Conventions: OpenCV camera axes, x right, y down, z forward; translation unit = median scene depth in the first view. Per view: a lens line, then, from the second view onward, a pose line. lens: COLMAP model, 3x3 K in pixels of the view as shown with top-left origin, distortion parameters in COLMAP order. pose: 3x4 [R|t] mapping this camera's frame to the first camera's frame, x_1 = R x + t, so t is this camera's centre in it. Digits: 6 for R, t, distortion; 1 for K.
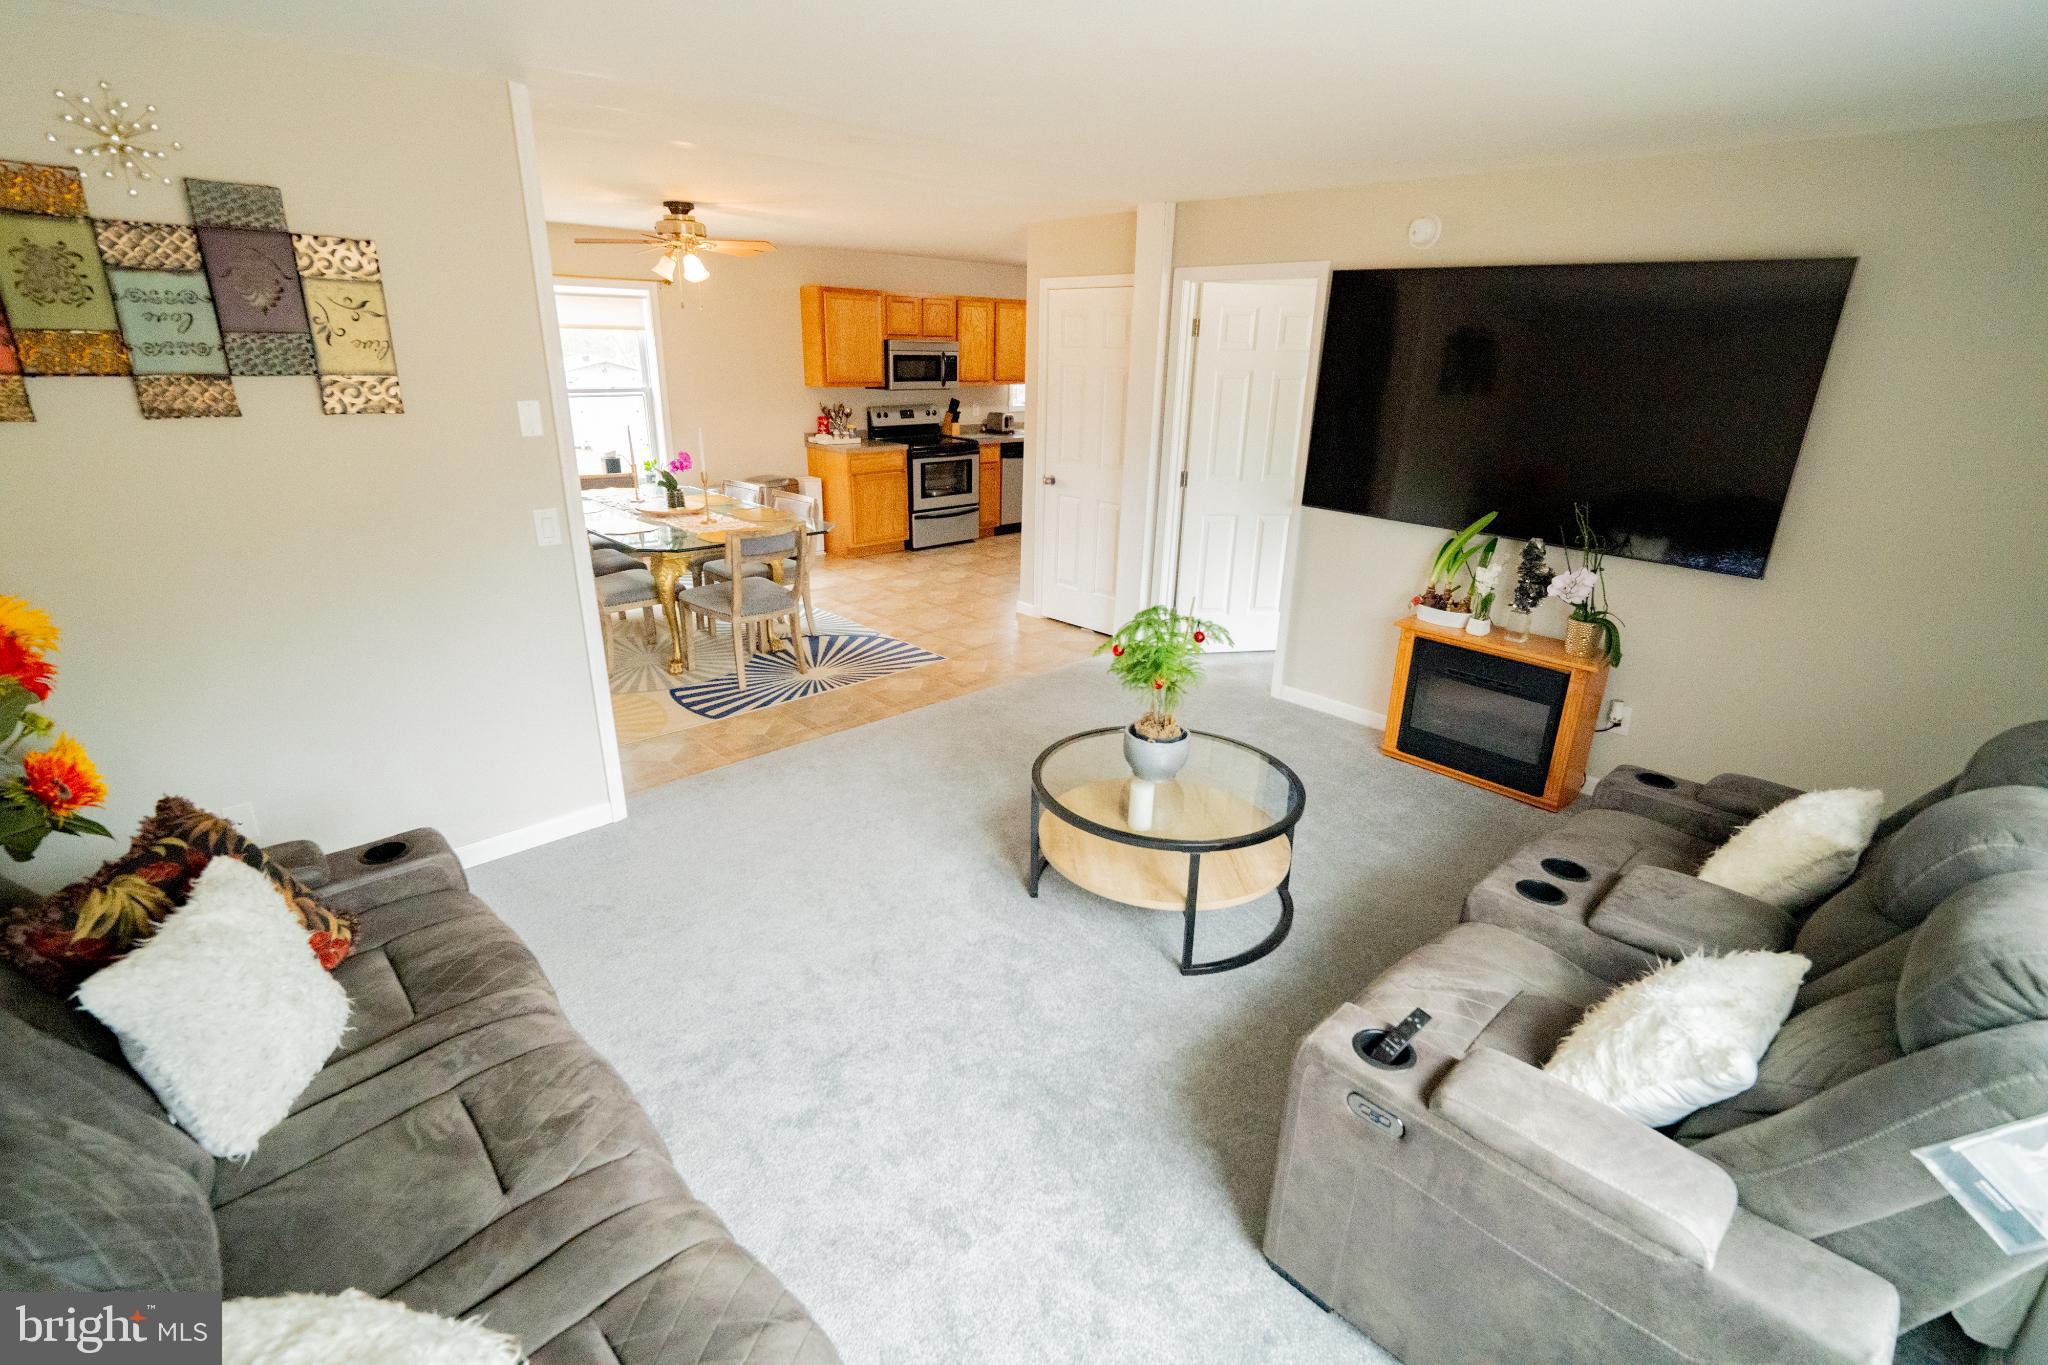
lens RADIAL K [[951.0, 0, 1019.8], [0, 951.0, 682.5], [0, 0, 1]] dist [-0.001839, -0.002086]
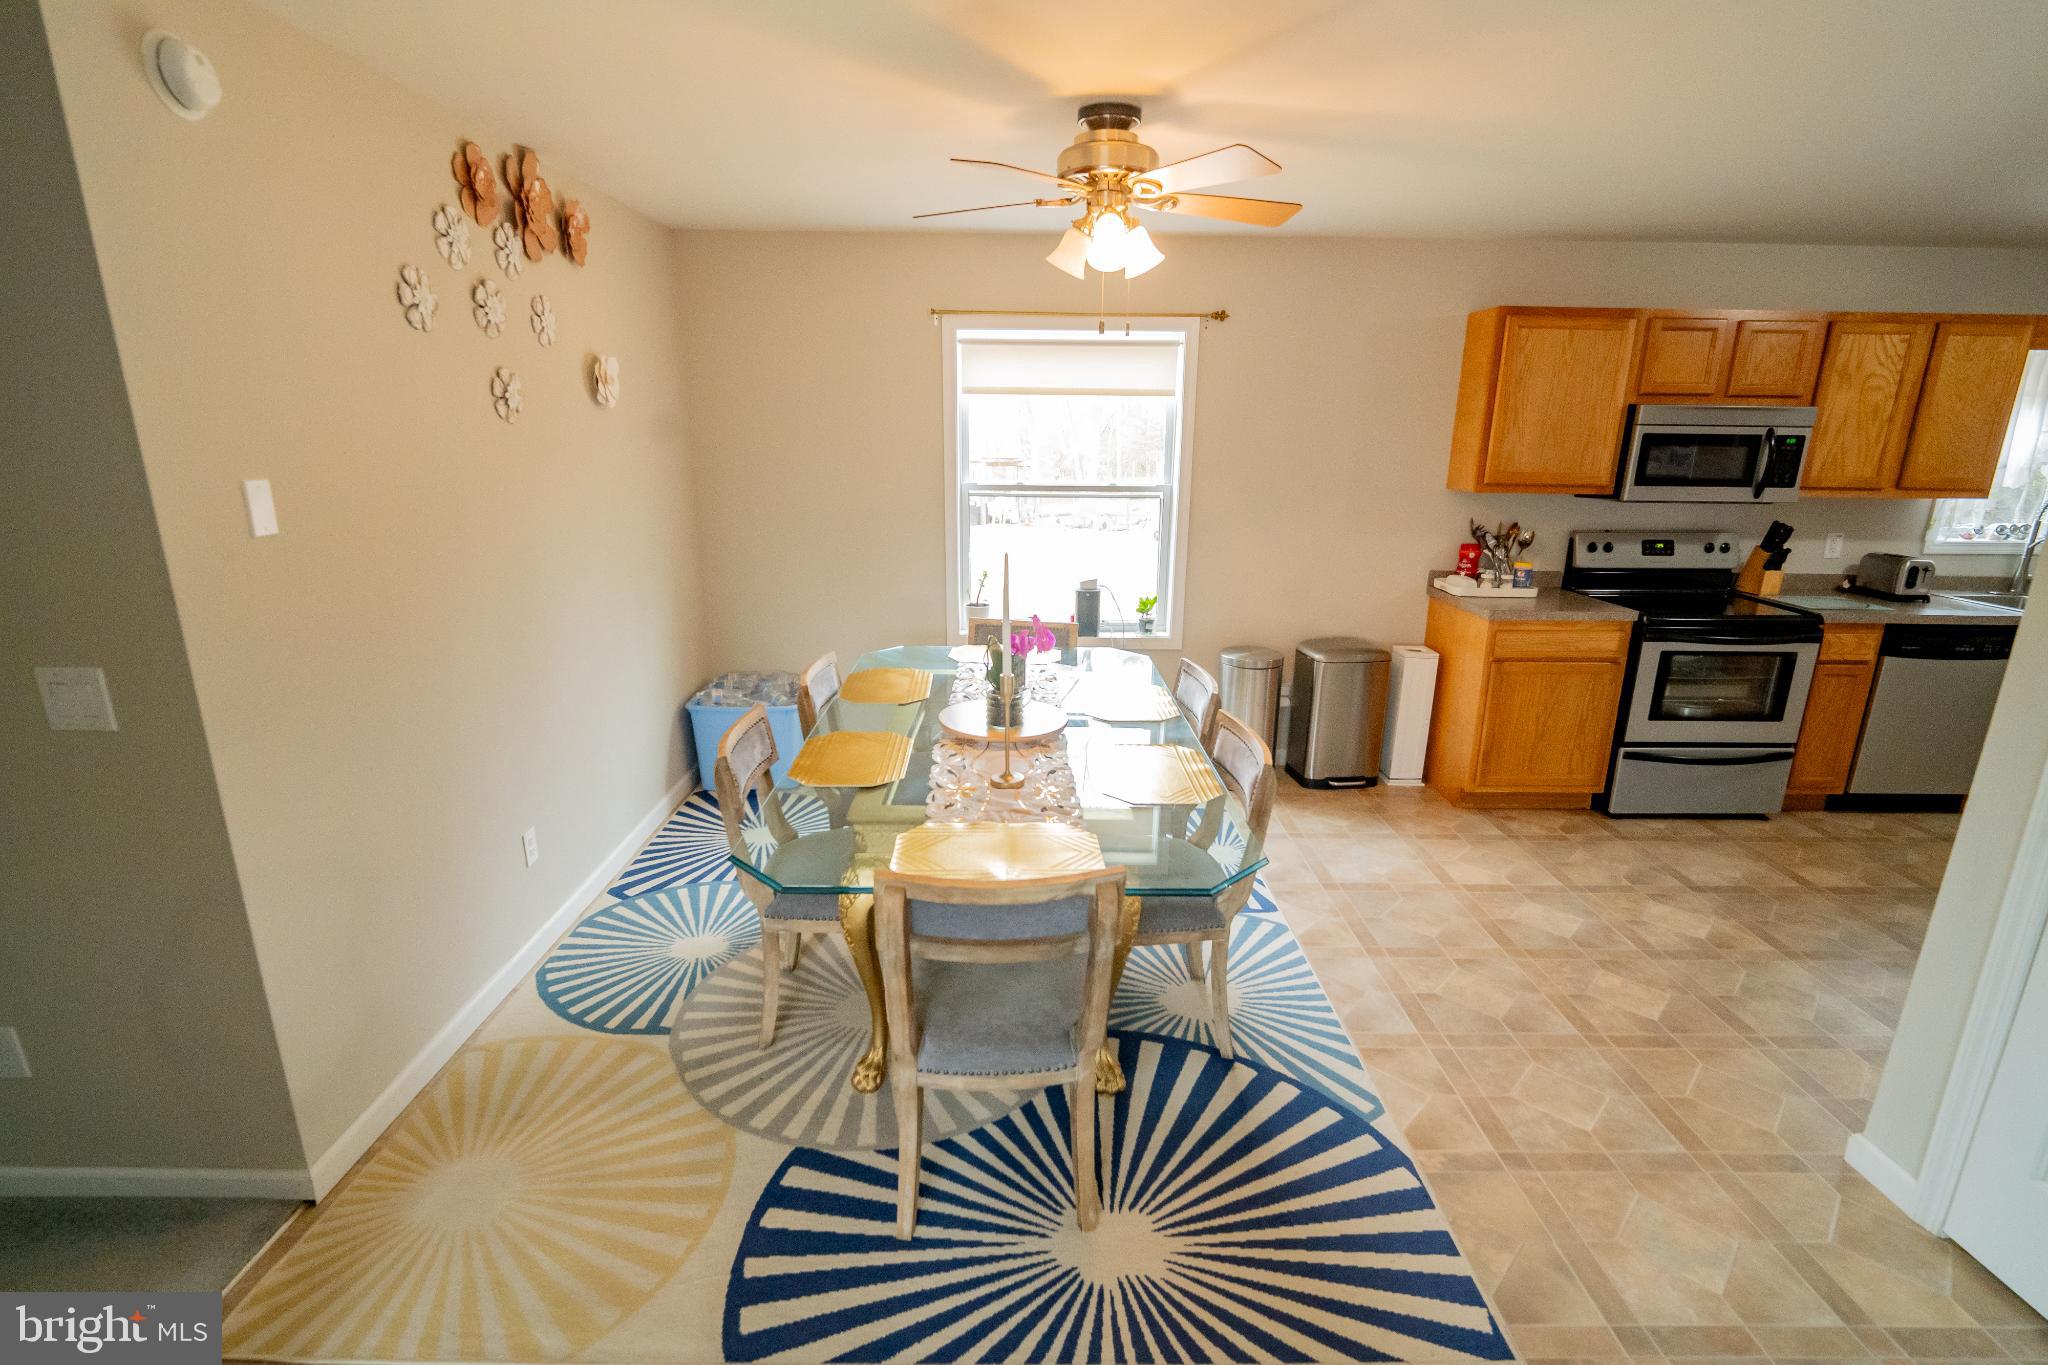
lens RADIAL K [[951.0, 0, 1028.4], [0, 951.0, 690.4], [0, 0, 1]] dist [-0.001839, -0.002086]
pose [[0.734072, 0.167090, -0.658194, -0.018722], [-0.222926, 0.974835, -0.001152, -0.137969], [0.641438, 0.147574, 0.752848, 0.429573]]
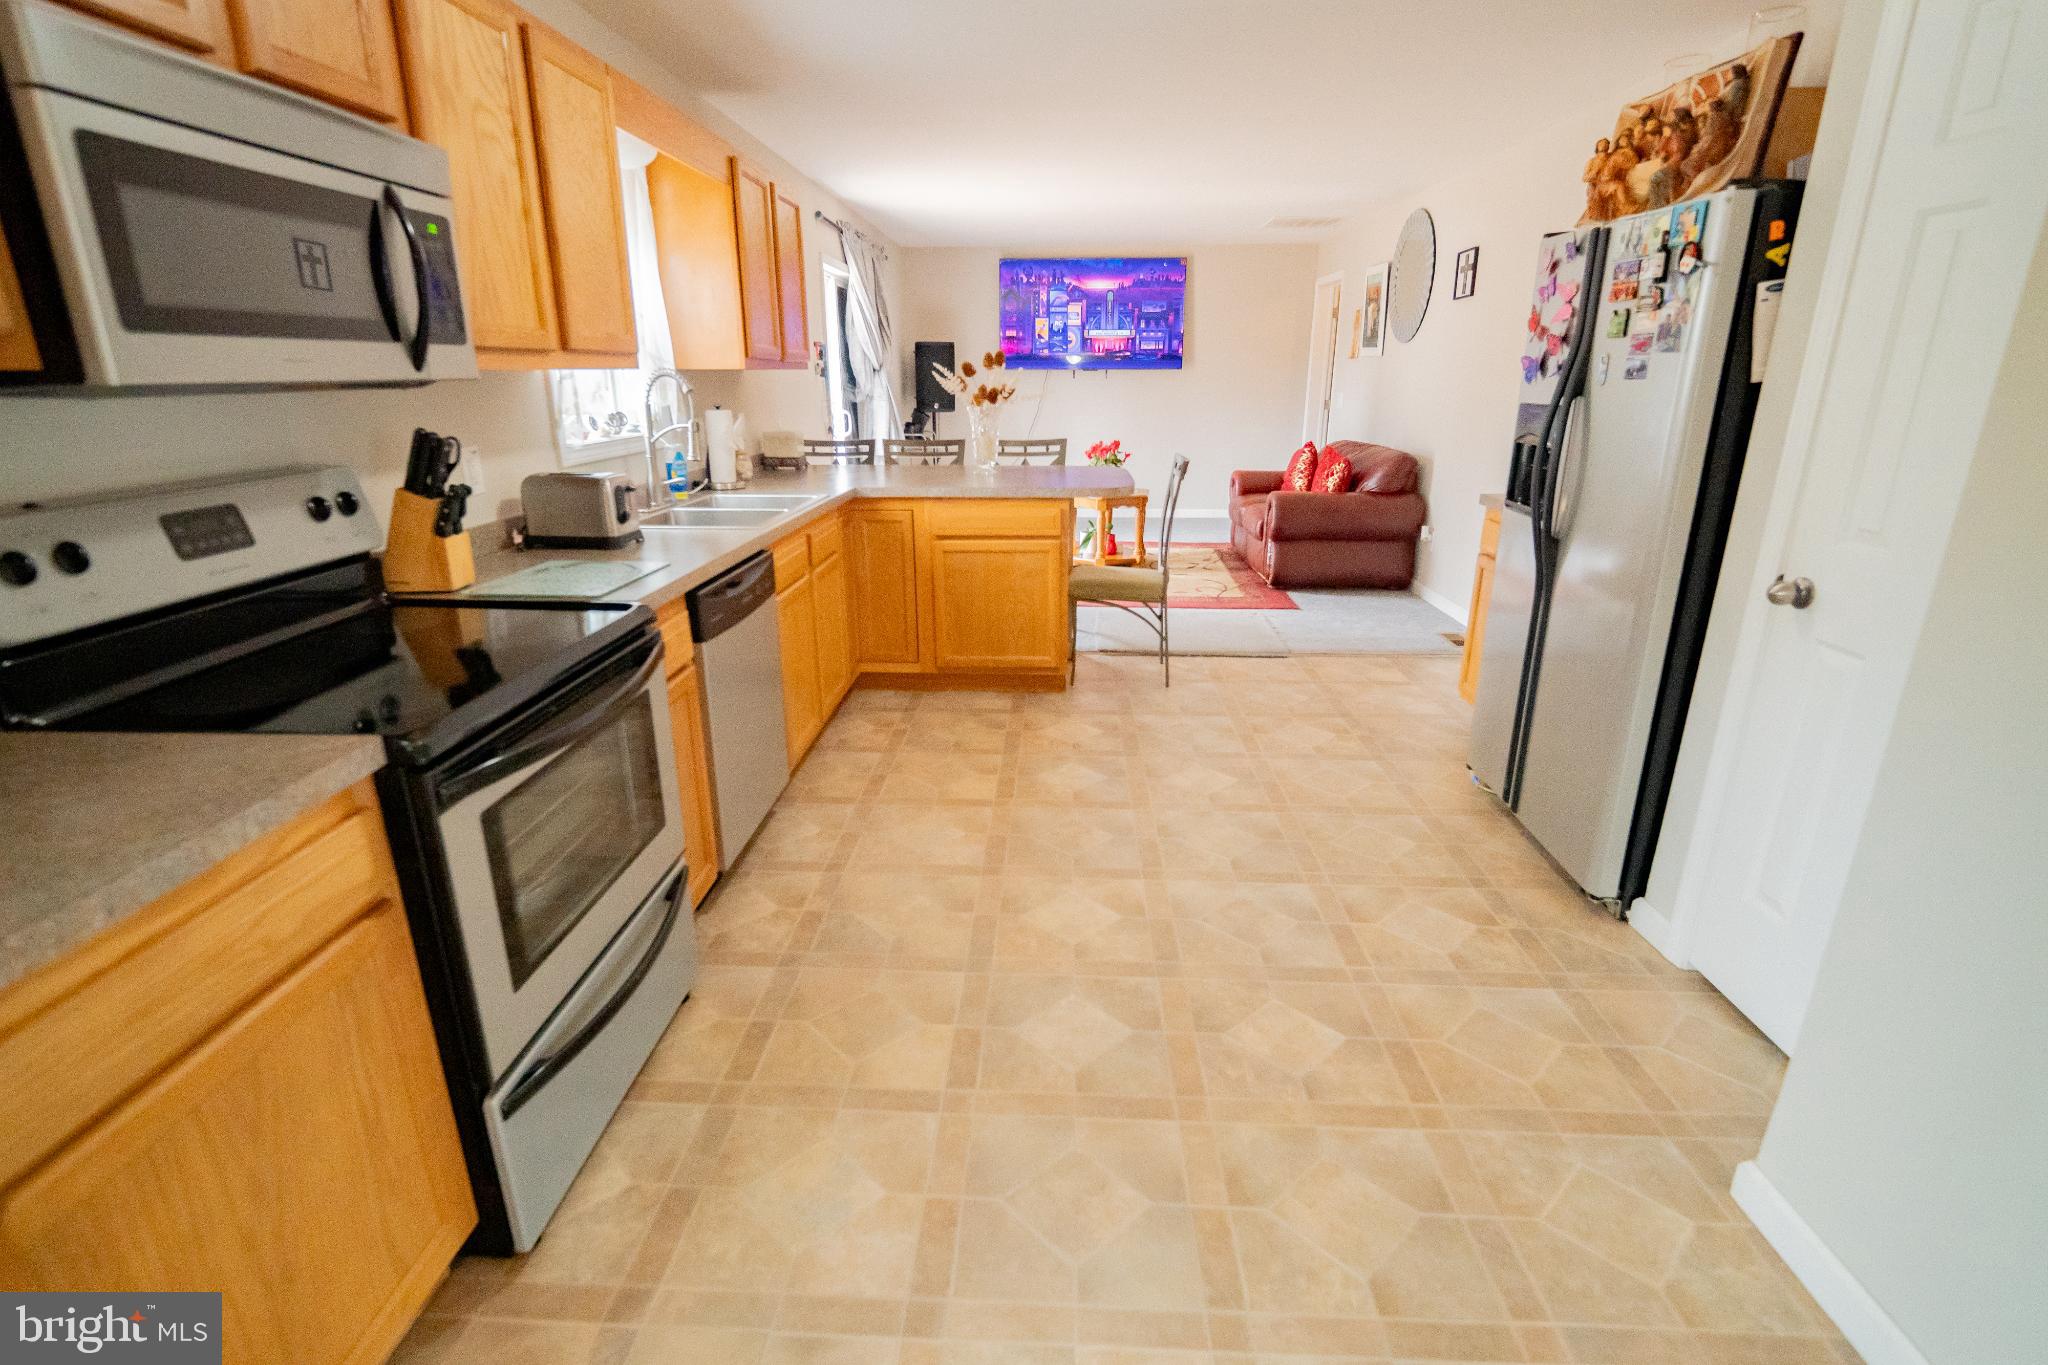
lens RADIAL K [[951.0, 0, 1012.6], [0, 951.0, 673.1], [0, 0, 1]] dist [-0.001839, -0.002086]
pose [[0.715529, -0.234962, 0.657884, -0.141821], [0.253800, 0.964825, 0.068547, -0.242654], [-0.650849, 0.117924, 0.749993, 0.811738]]
